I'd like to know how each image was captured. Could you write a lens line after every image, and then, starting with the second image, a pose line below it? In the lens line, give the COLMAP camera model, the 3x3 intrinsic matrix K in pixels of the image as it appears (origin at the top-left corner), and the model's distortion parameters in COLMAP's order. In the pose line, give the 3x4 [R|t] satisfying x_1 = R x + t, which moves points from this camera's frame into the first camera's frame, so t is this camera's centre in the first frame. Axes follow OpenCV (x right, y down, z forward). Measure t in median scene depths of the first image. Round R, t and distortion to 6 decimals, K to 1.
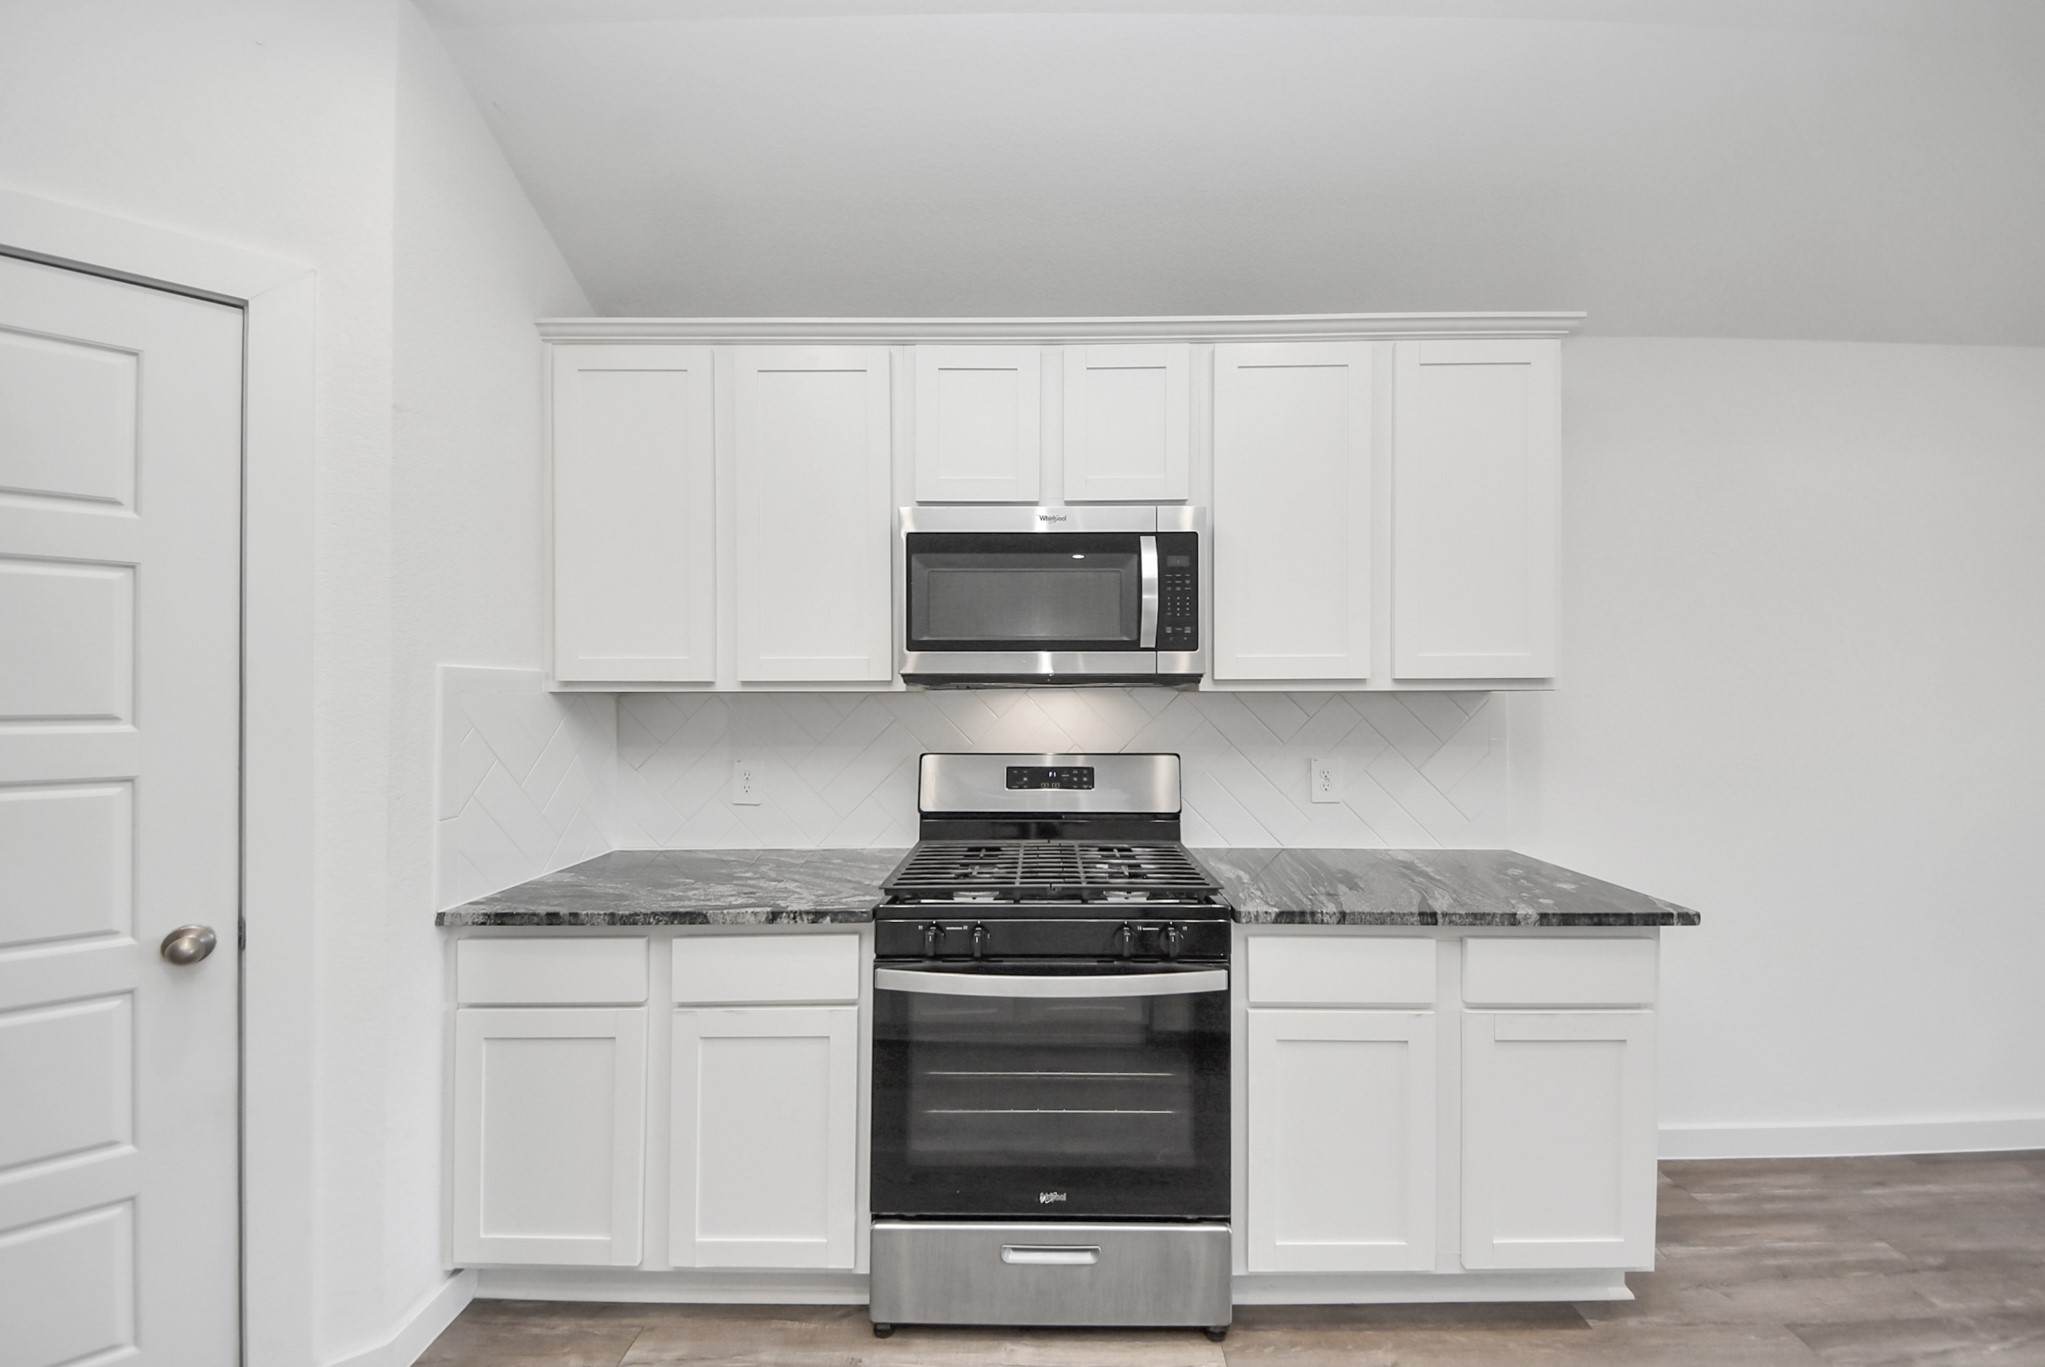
lens RADIAL K [[738.5, 0, 1030.5], [0, 738.5, 695.5], [0, 0, 1]] dist [-0.017924, -0.000751]
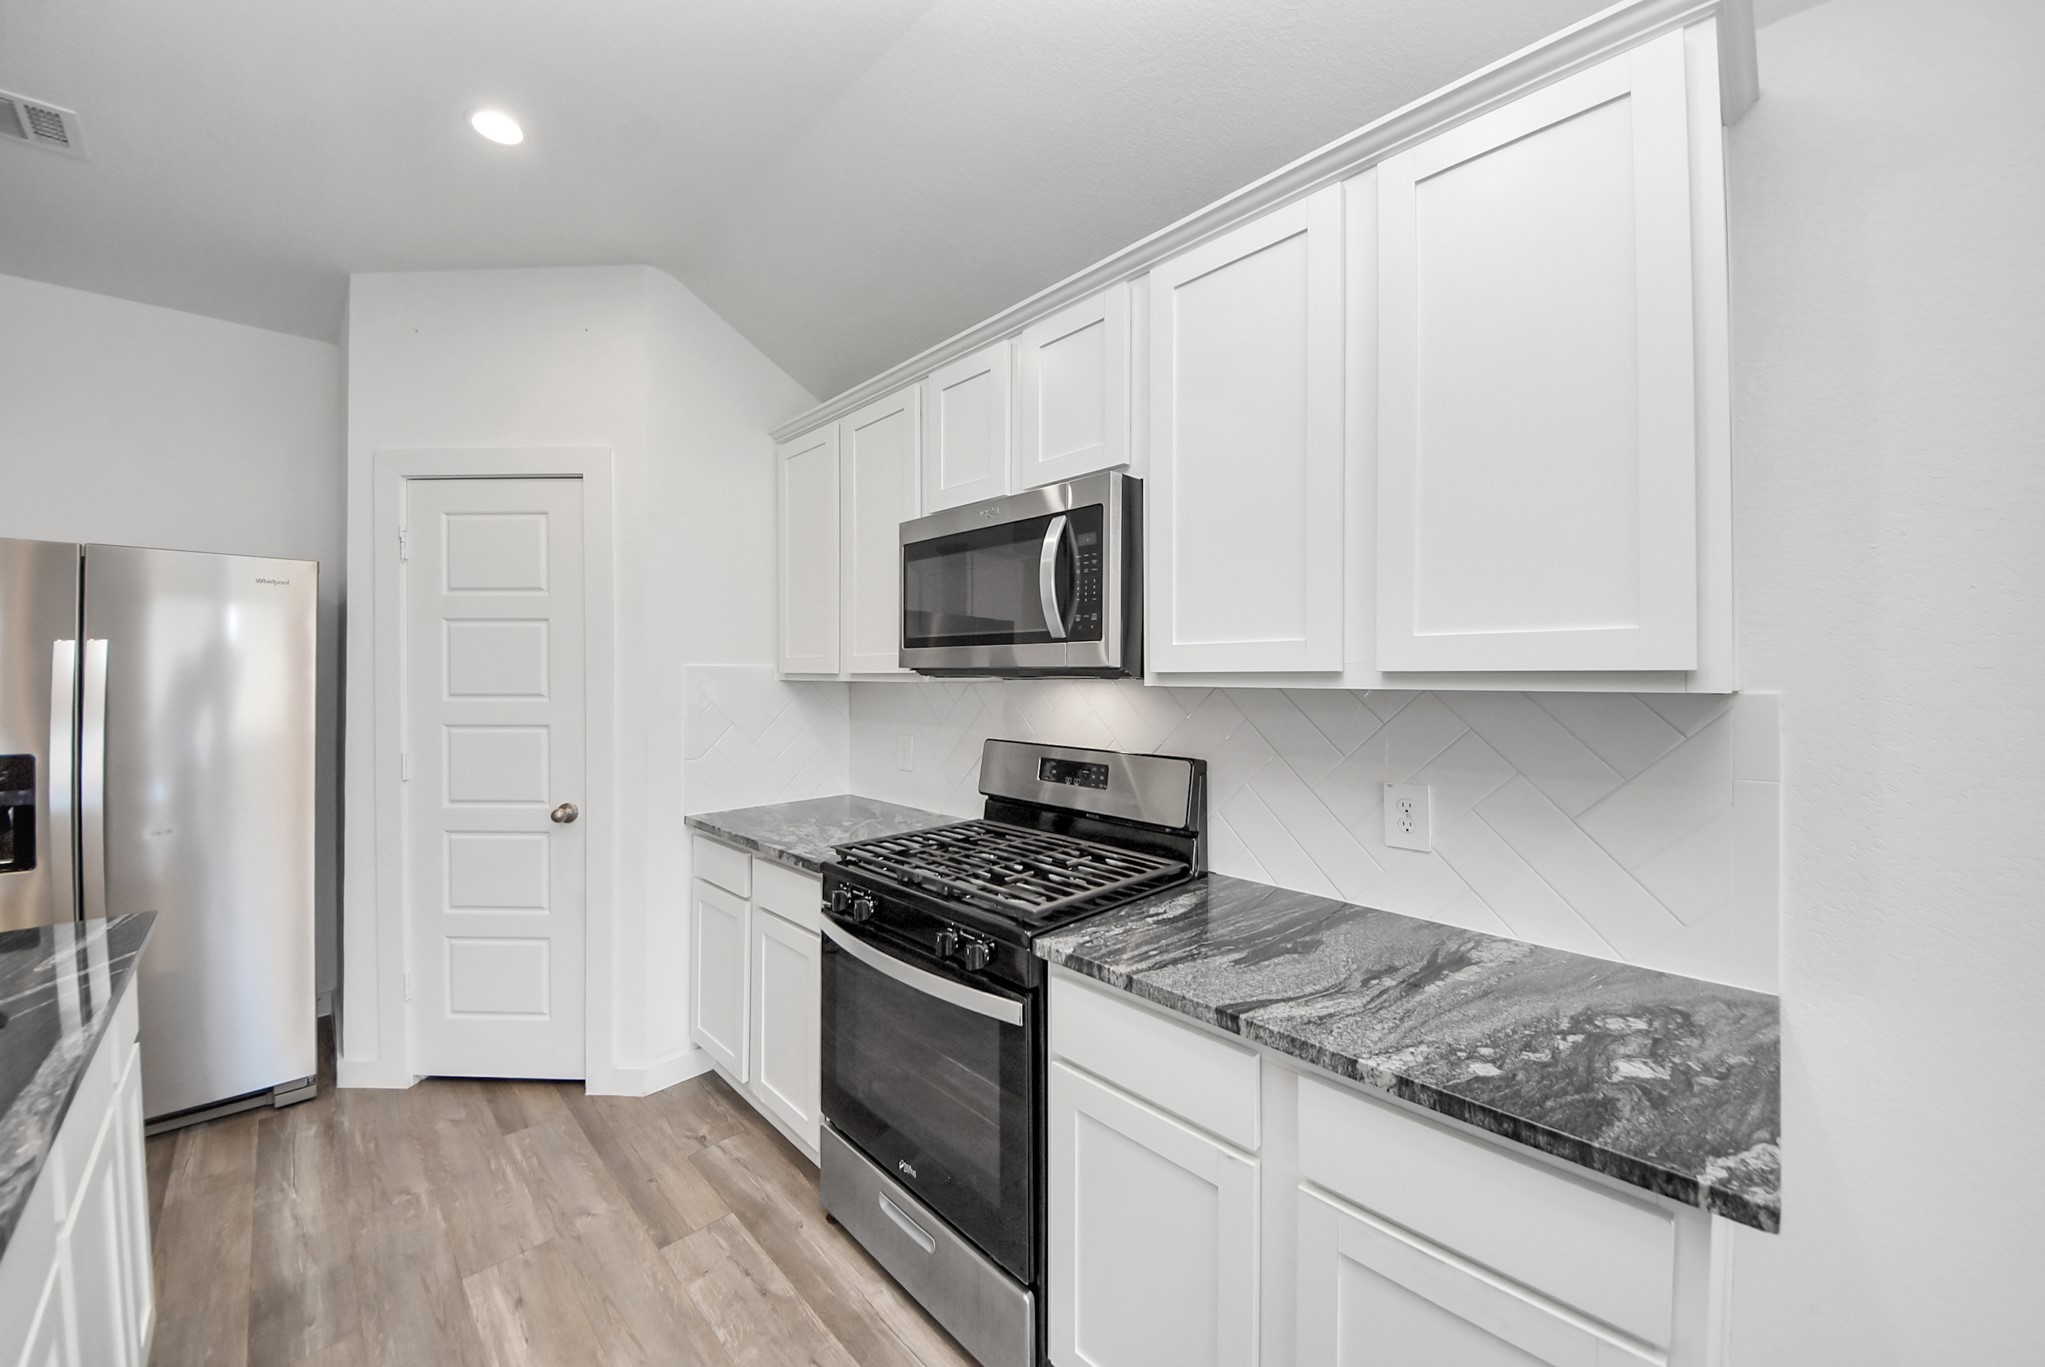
lens RADIAL K [[738.5, 0, 1016.2], [0, 738.5, 671.7], [0, 0, 1]] dist [-0.017924, -0.000751]
pose [[0.715178, 0.000145, -0.698943, 0.849350], [-0.000073, 1.000000, 0.000133, -0.026707], [0.698943, -0.000044, 0.715178, 0.346160]]
